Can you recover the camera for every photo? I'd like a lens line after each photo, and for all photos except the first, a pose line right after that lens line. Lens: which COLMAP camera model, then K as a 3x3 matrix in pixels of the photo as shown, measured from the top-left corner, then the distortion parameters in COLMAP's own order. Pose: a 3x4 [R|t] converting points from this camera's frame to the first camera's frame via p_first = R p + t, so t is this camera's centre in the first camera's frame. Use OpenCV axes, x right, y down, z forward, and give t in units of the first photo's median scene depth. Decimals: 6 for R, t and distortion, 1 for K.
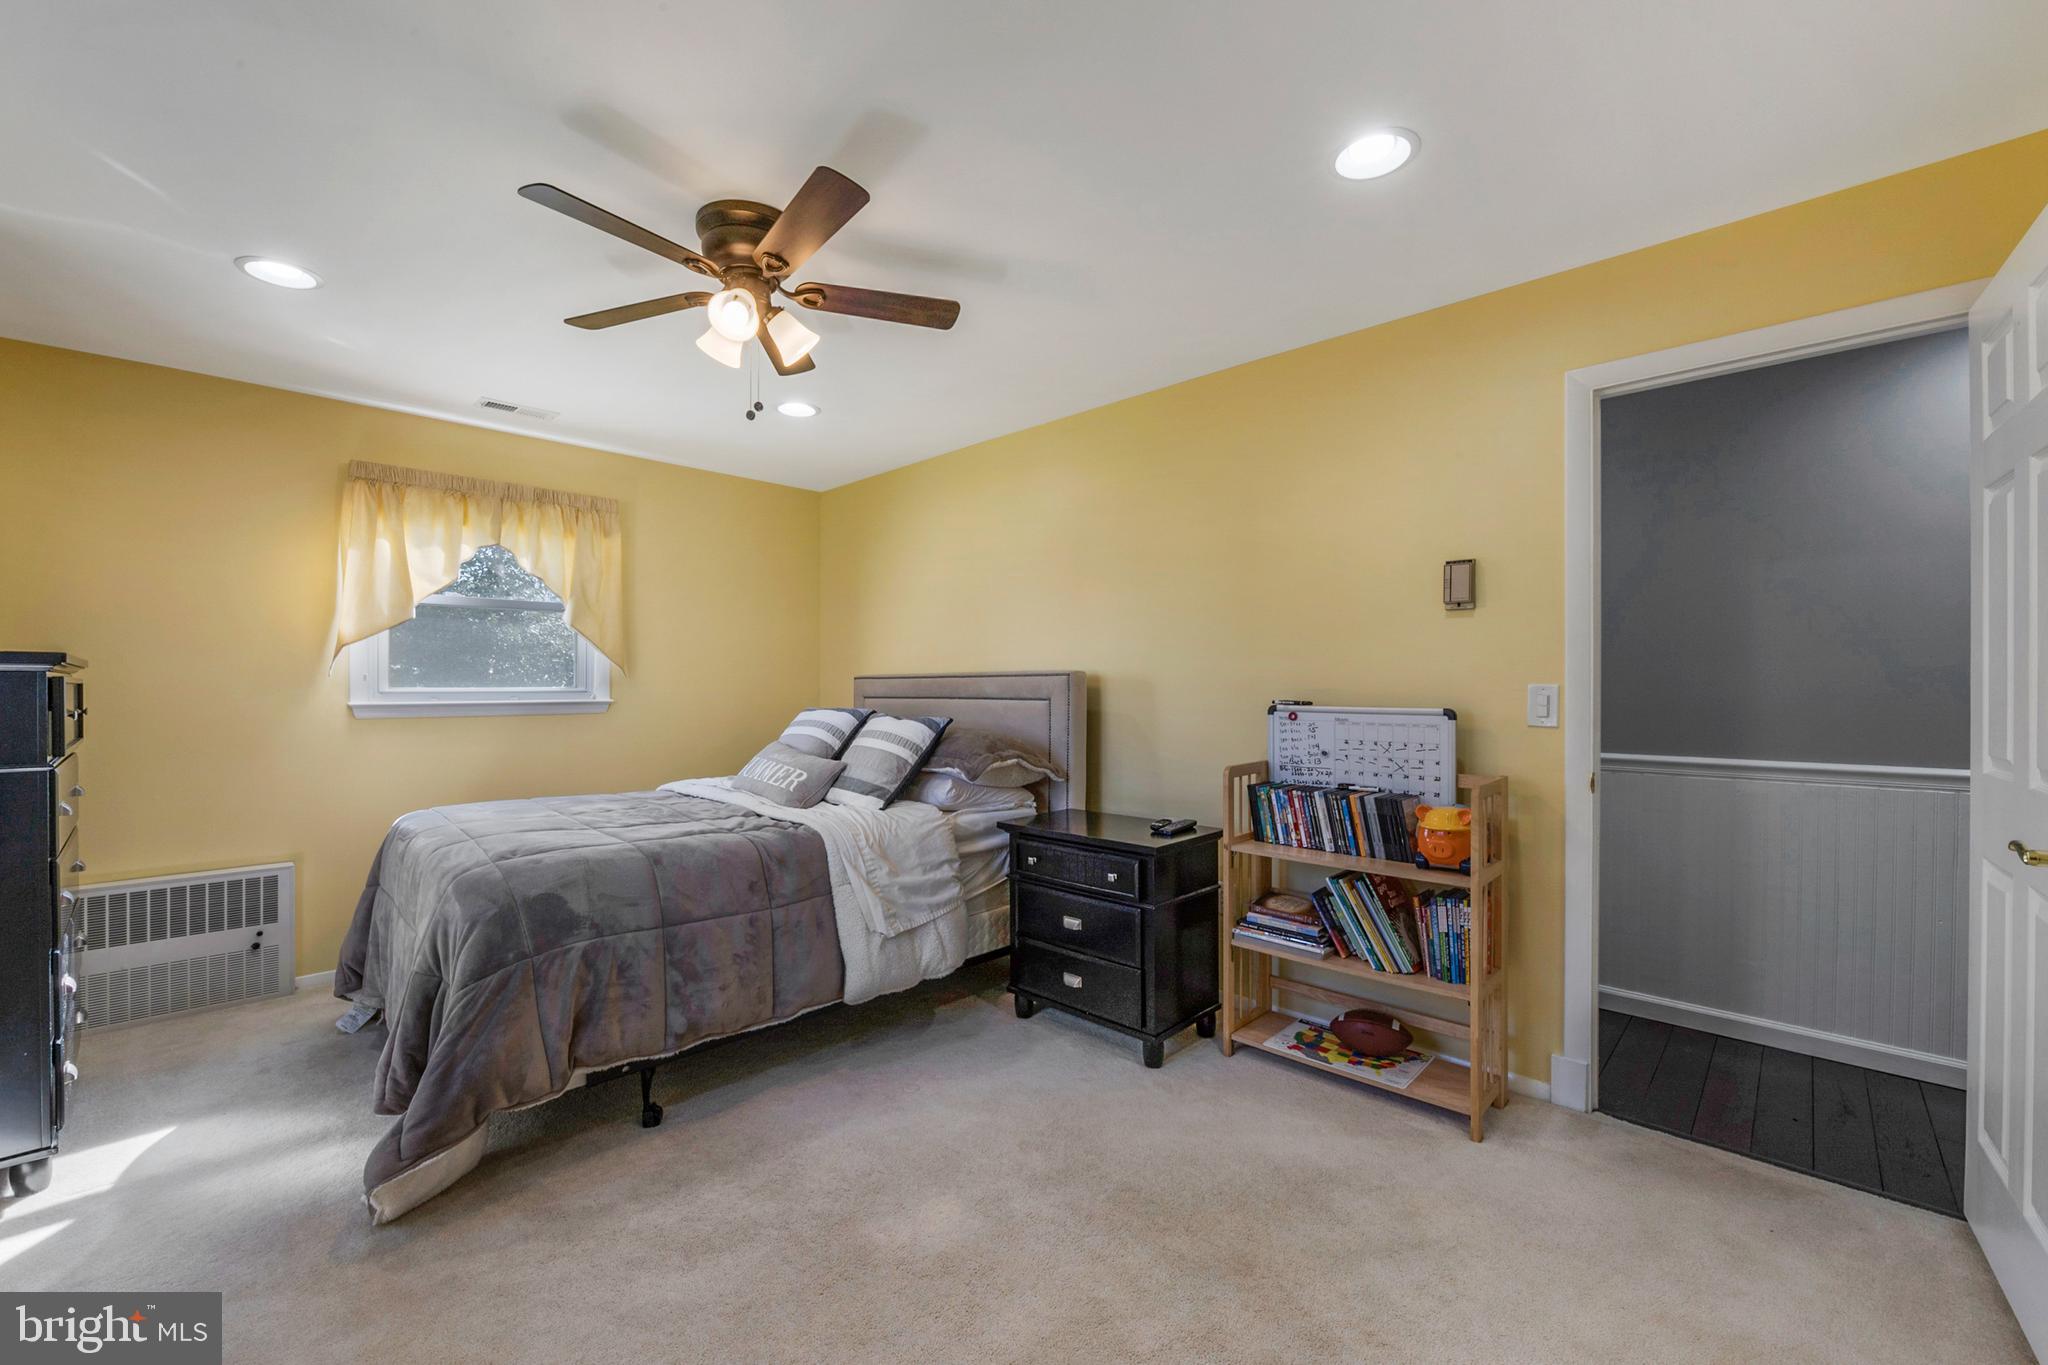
lens RADIAL K [[839.6, 0, 1020.3], [0, 839.6, 687.7], [0, 0, 1]] dist [0.000125, 0.000166]
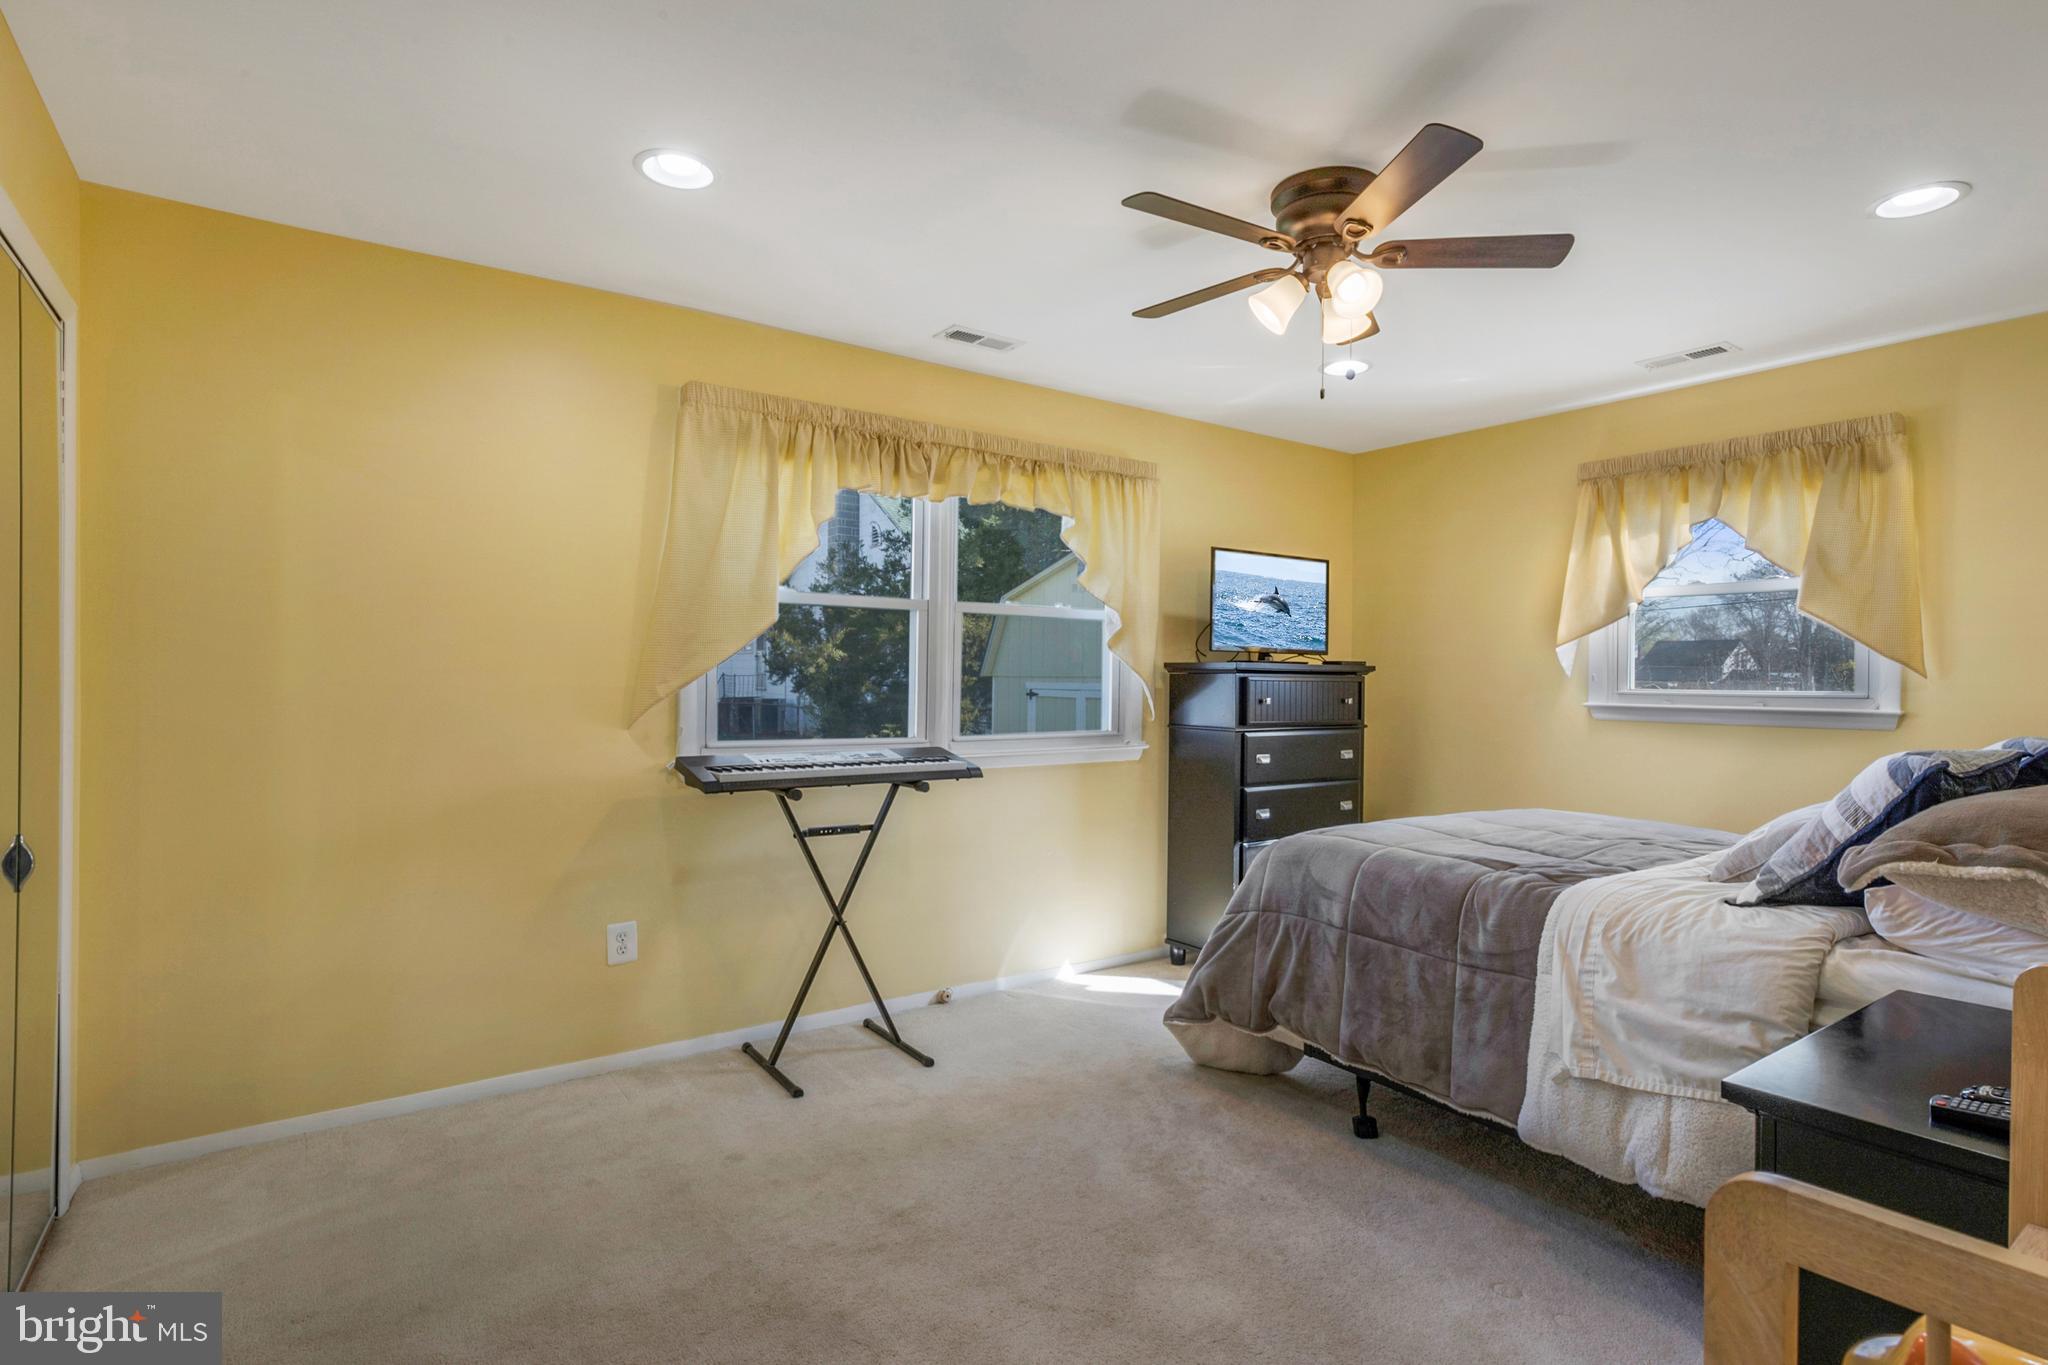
lens RADIAL K [[1033.4, 0, 1022.3], [0, 1033.4, 681.1], [0, 0, 1]] dist [0.001912, -0.000265]
pose [[-0.186197, 0.001716, -0.982511, 0.730349], [-0.014406, 0.999886, 0.004476, -0.005288], [0.982407, 0.014988, -0.186151, 0.748066]]
